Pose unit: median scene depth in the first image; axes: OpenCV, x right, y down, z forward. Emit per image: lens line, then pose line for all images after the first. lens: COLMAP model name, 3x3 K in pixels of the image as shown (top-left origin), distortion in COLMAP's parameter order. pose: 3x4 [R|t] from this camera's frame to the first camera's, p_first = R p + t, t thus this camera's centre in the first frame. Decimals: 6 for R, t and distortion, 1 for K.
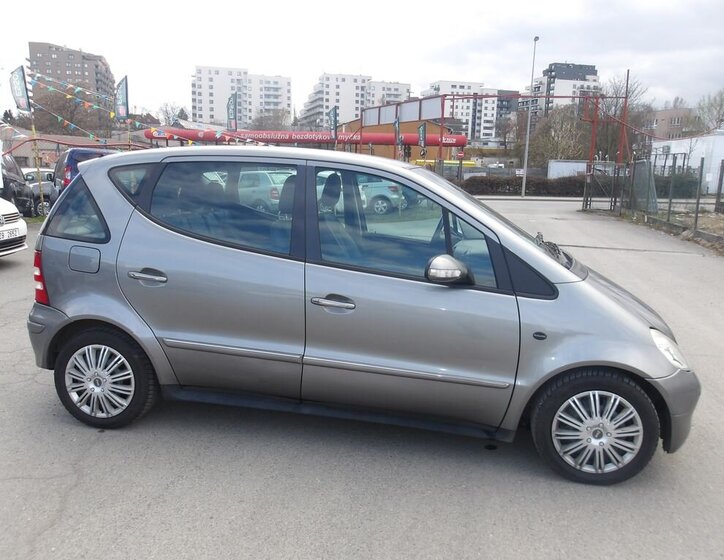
lens RADIAL K [[645.5, 0, 358.4], [0, 645.5, 288.3], [0, 0, 1]] dist [-0.009697, 0.023386]
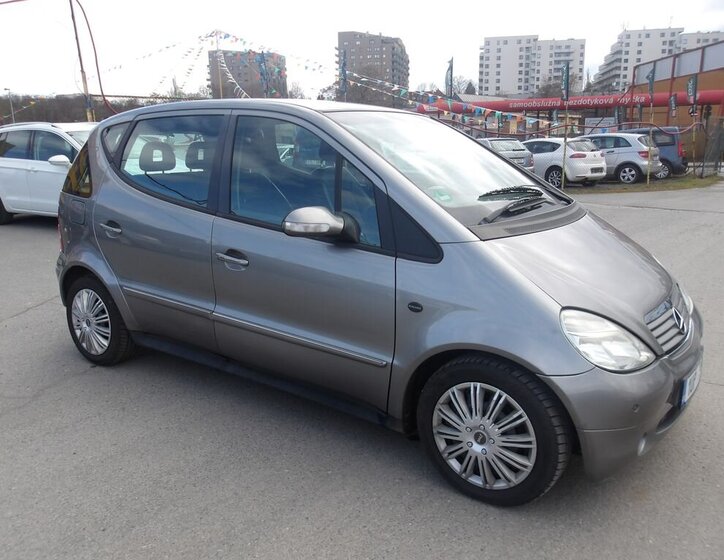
lens RADIAL K [[645.5, 0, 358.4], [0, 645.5, 288.3], [0, 0, 1]] dist [-0.009697, 0.023386]
pose [[0.897379, 0.061057, -0.437016, 0.098582], [-0.044376, 0.997847, 0.048291, 0.002462], [0.439023, -0.023942, 0.898157, 0.041478]]
